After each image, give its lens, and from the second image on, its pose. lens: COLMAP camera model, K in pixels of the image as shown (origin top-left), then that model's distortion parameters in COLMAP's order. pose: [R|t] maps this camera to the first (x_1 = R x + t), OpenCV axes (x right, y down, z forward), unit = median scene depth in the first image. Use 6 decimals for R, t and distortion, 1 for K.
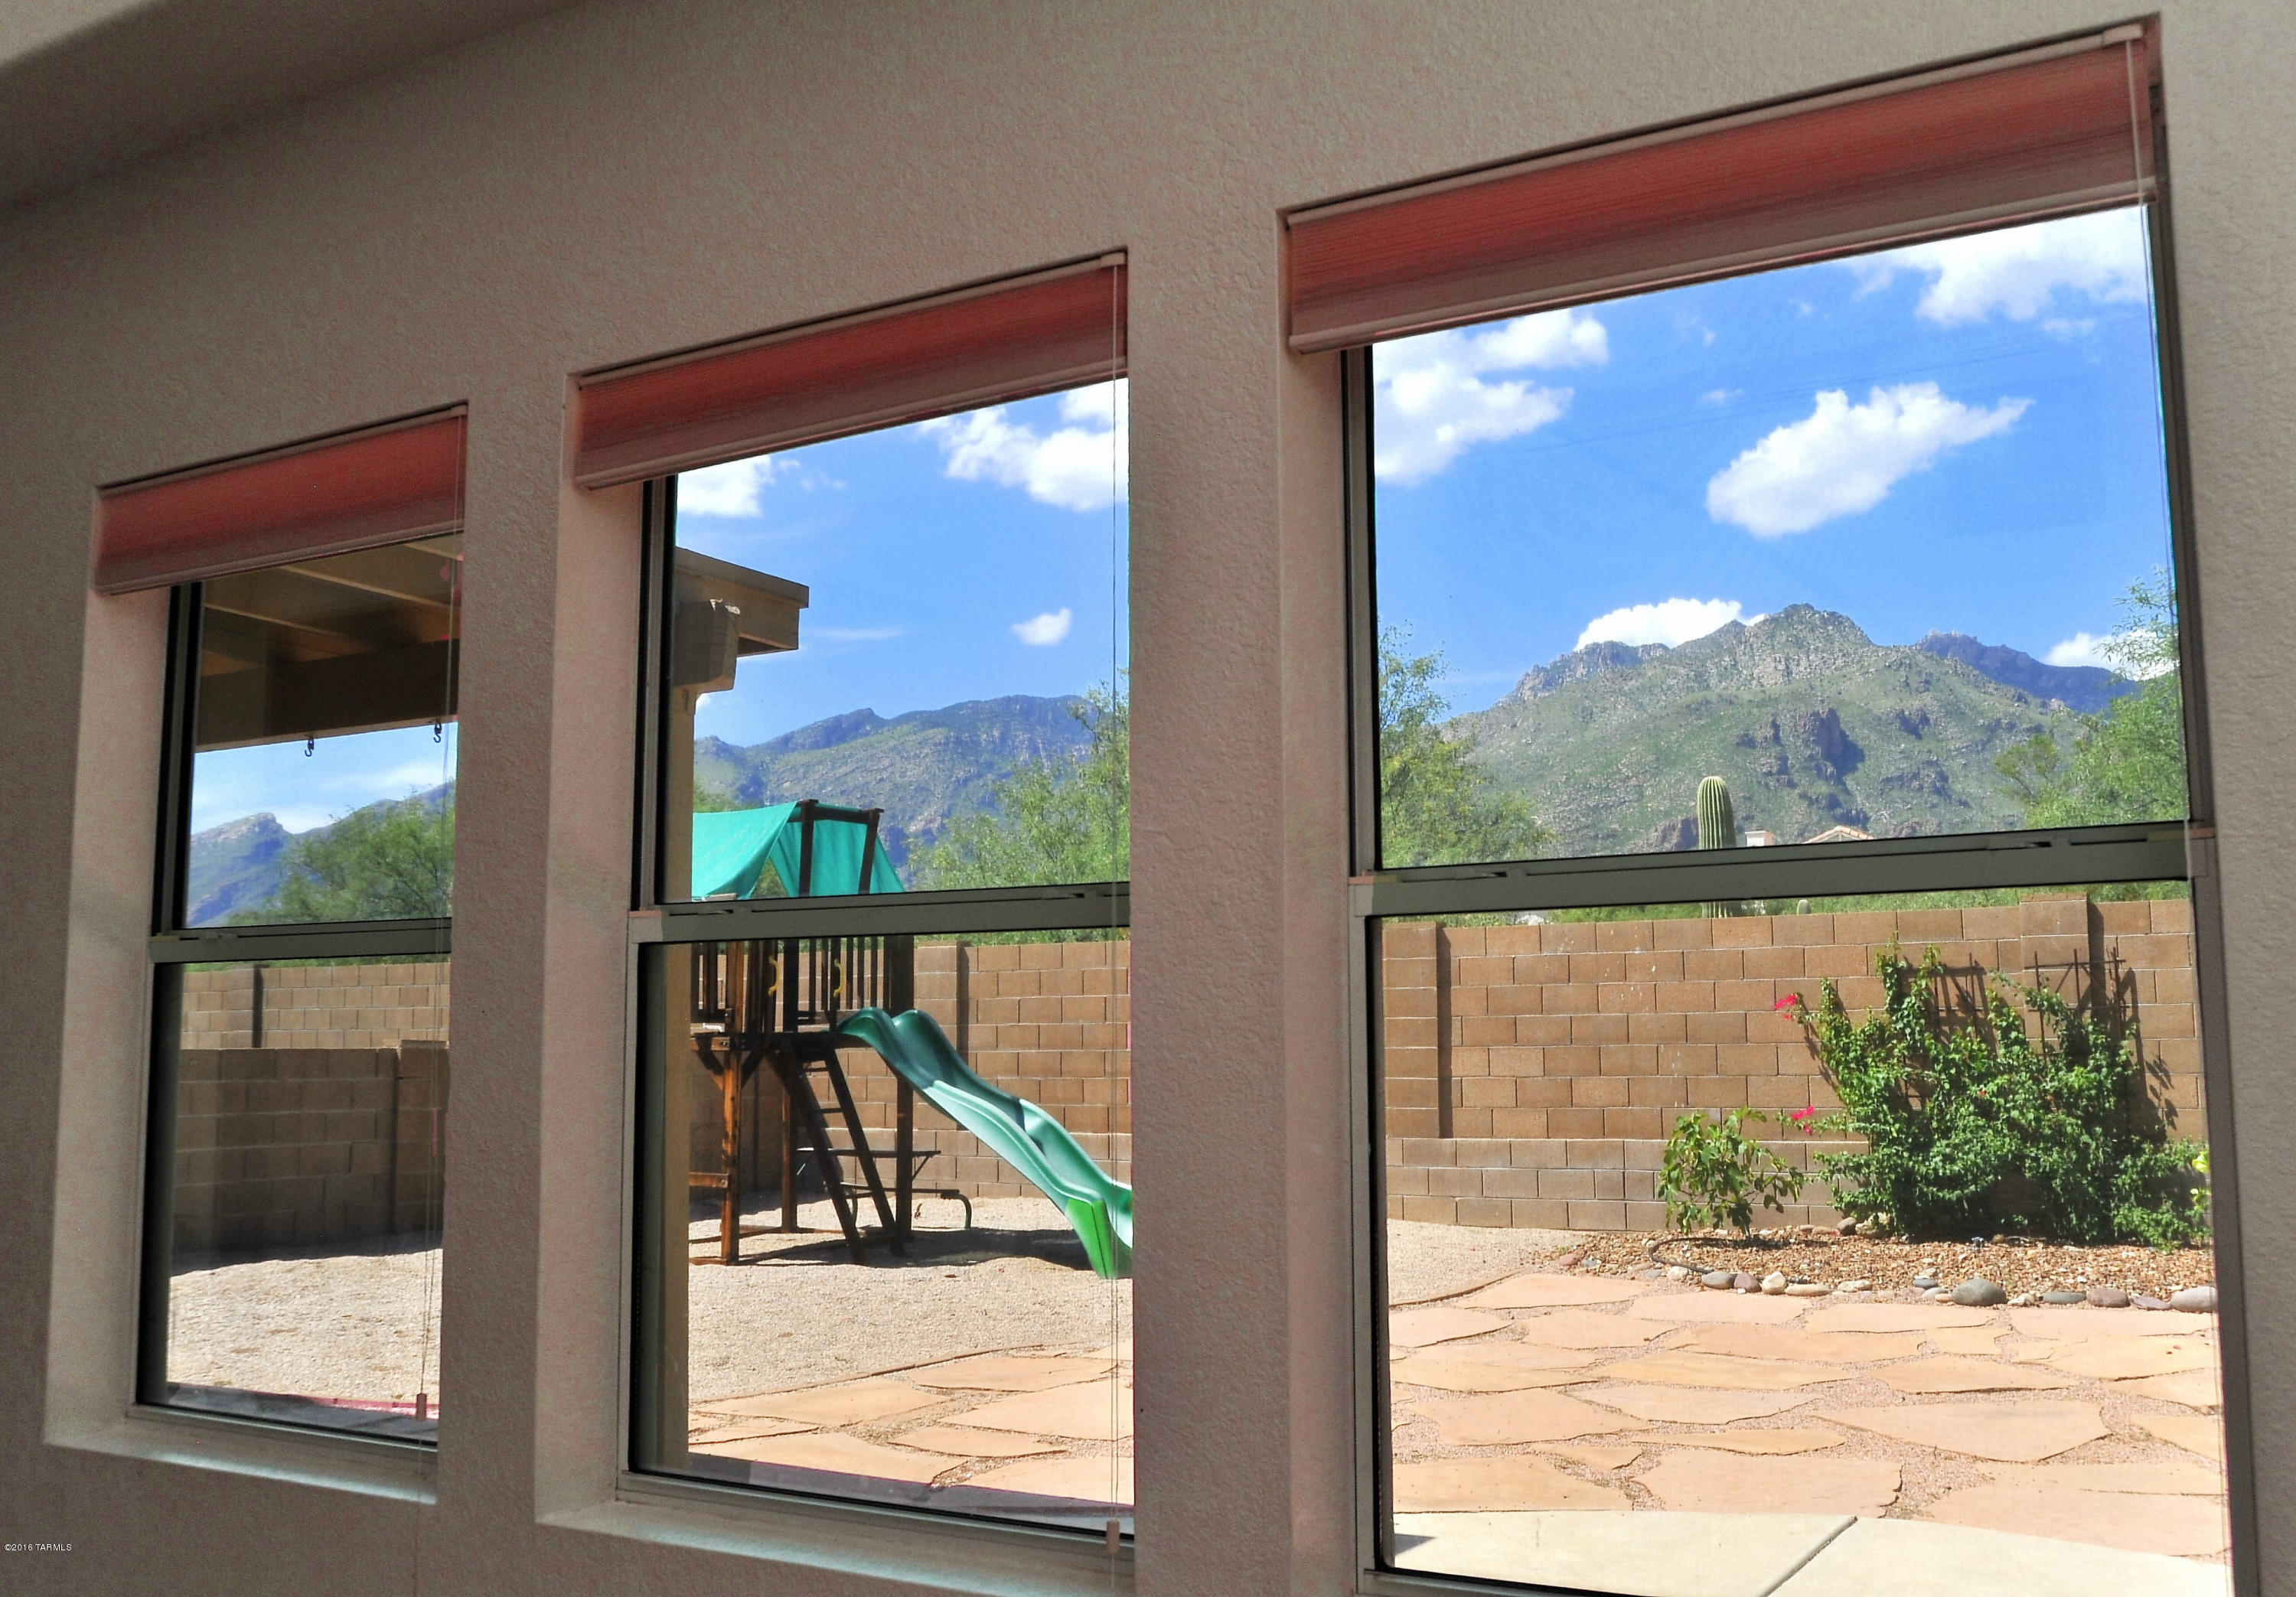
lens RADIAL K [[2109.2, 0, 1179.5], [0, 2109.2, 801.3], [0, 0, 1]] dist [-0.080040, 0.081557]
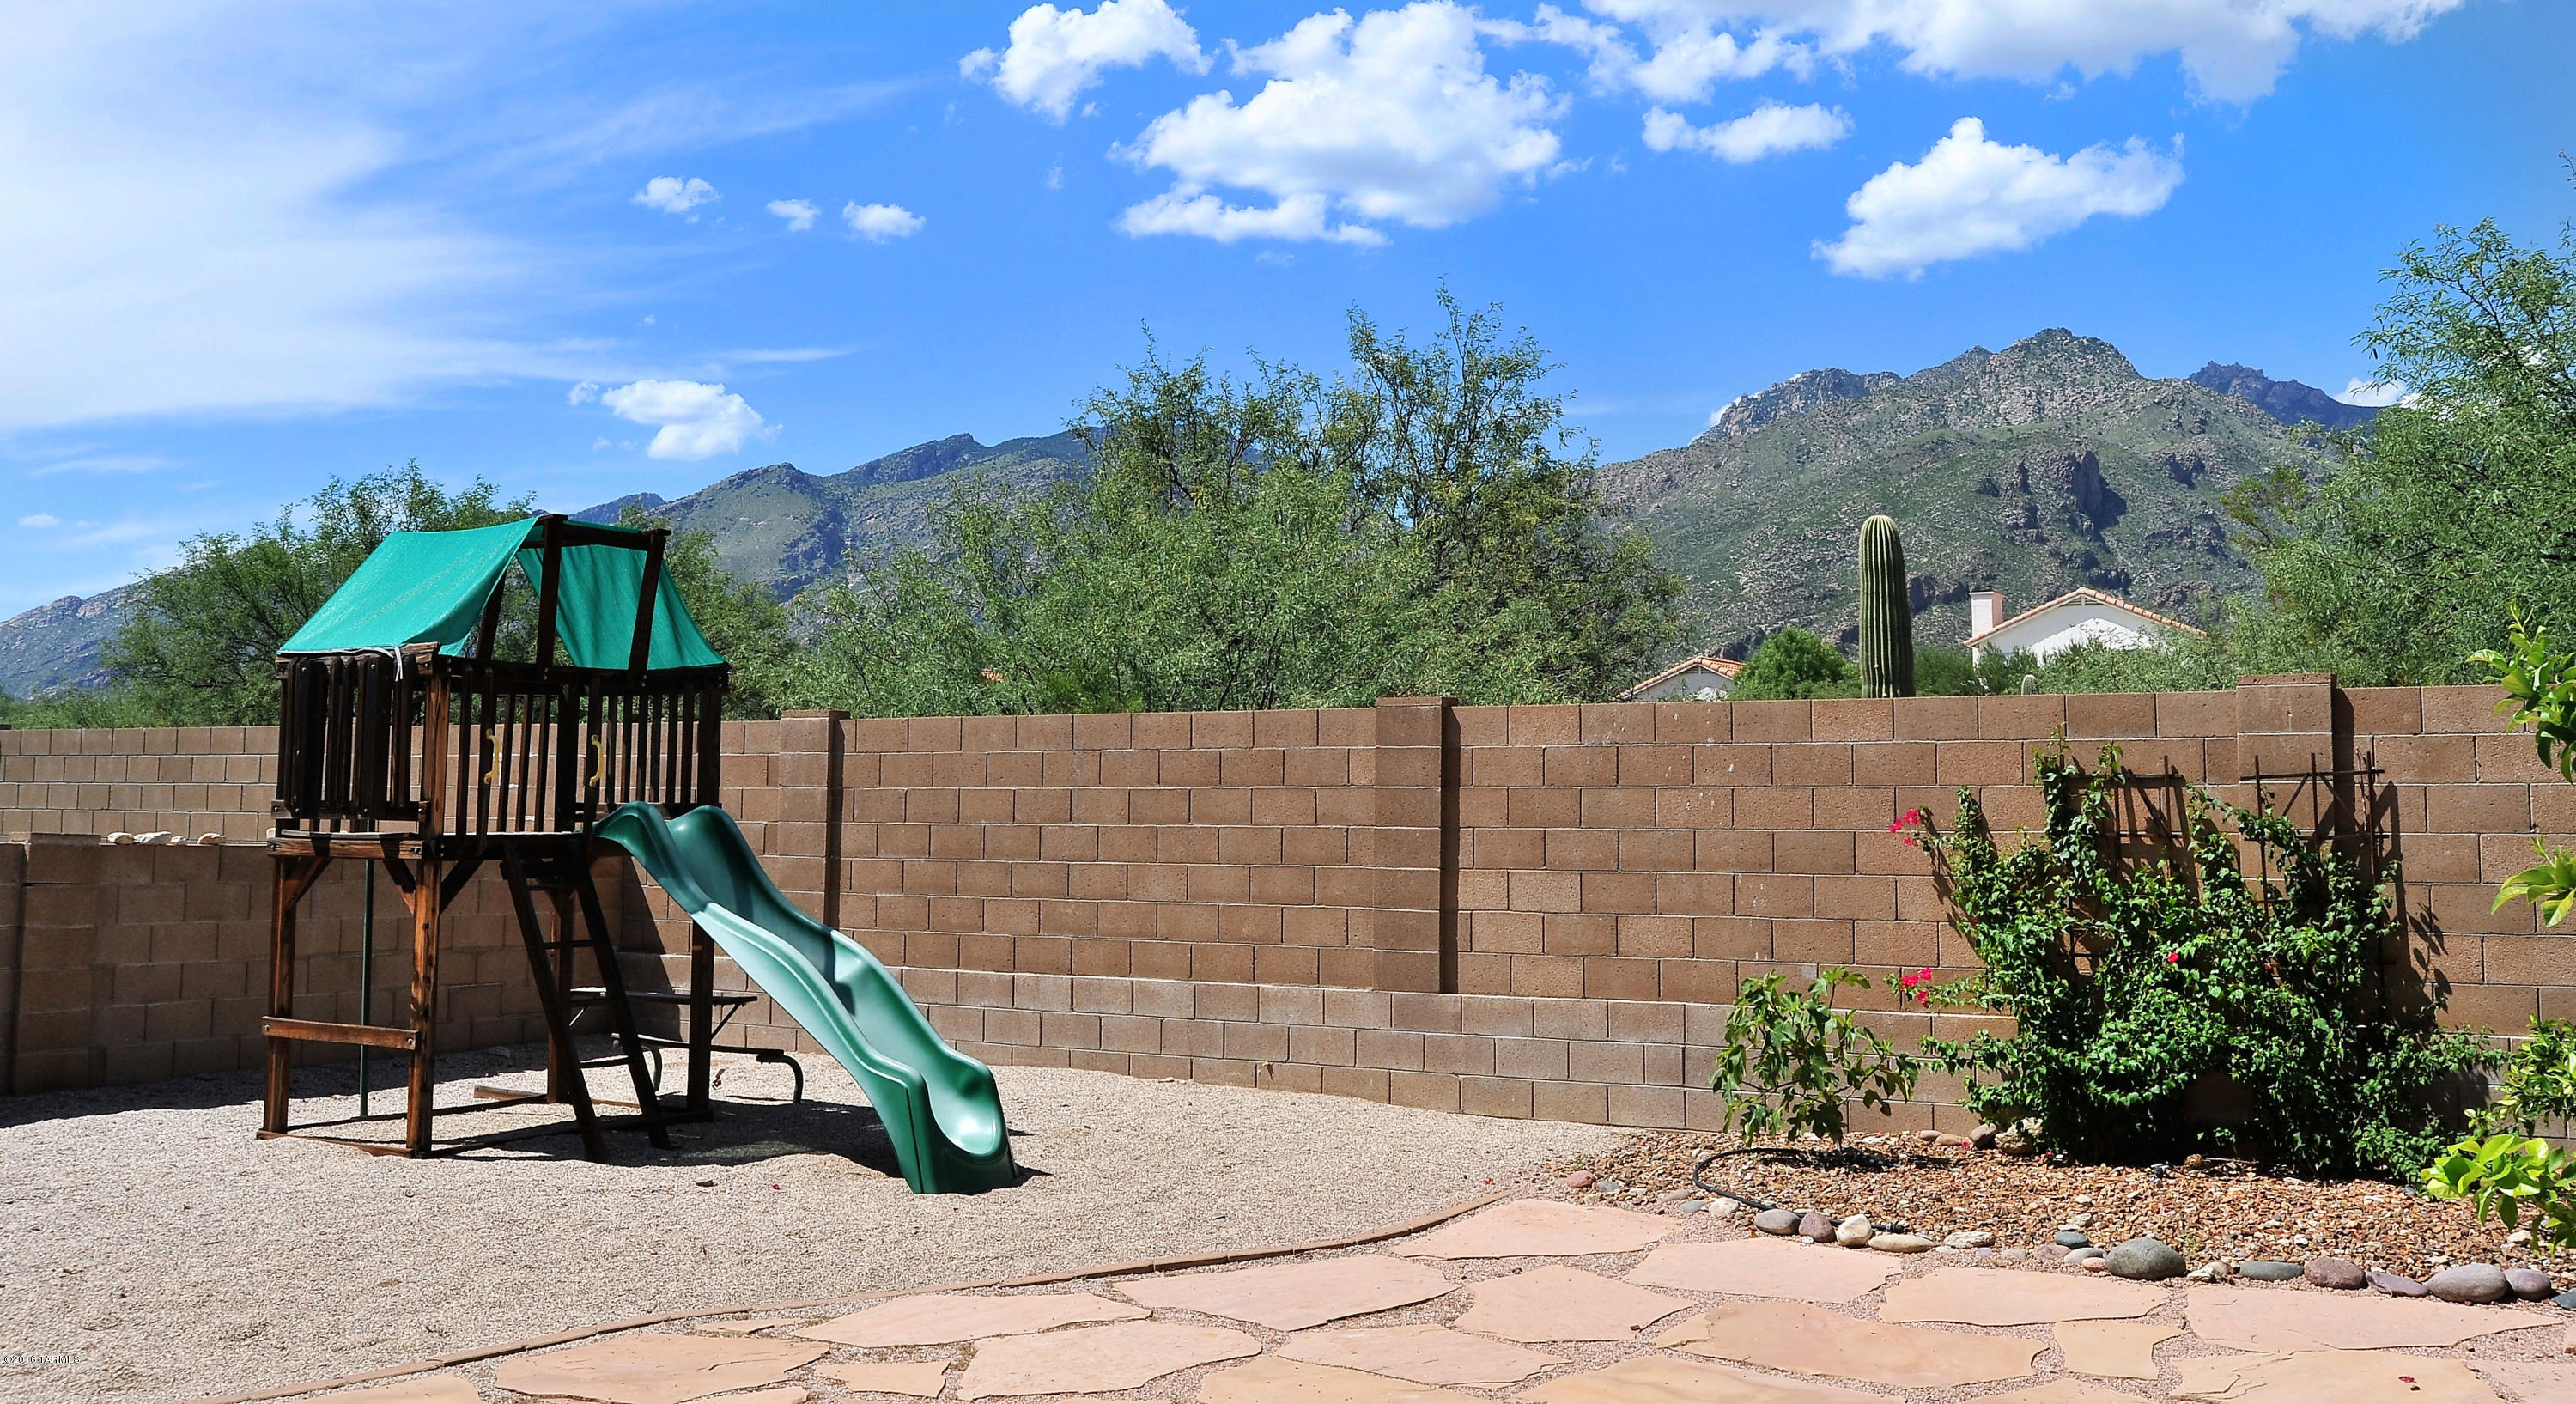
lens RADIAL K [[2455.6, 0, 1277.2], [0, 2455.6, 578.1], [0, 0, 1]] dist [-0.086948, 0.095622]
pose [[0.999682, 0.016223, -0.019286, 0.097173], [-0.015979, 0.999791, 0.012730, 0.007114], [0.019488, -0.012418, 0.999733, 0.179155]]
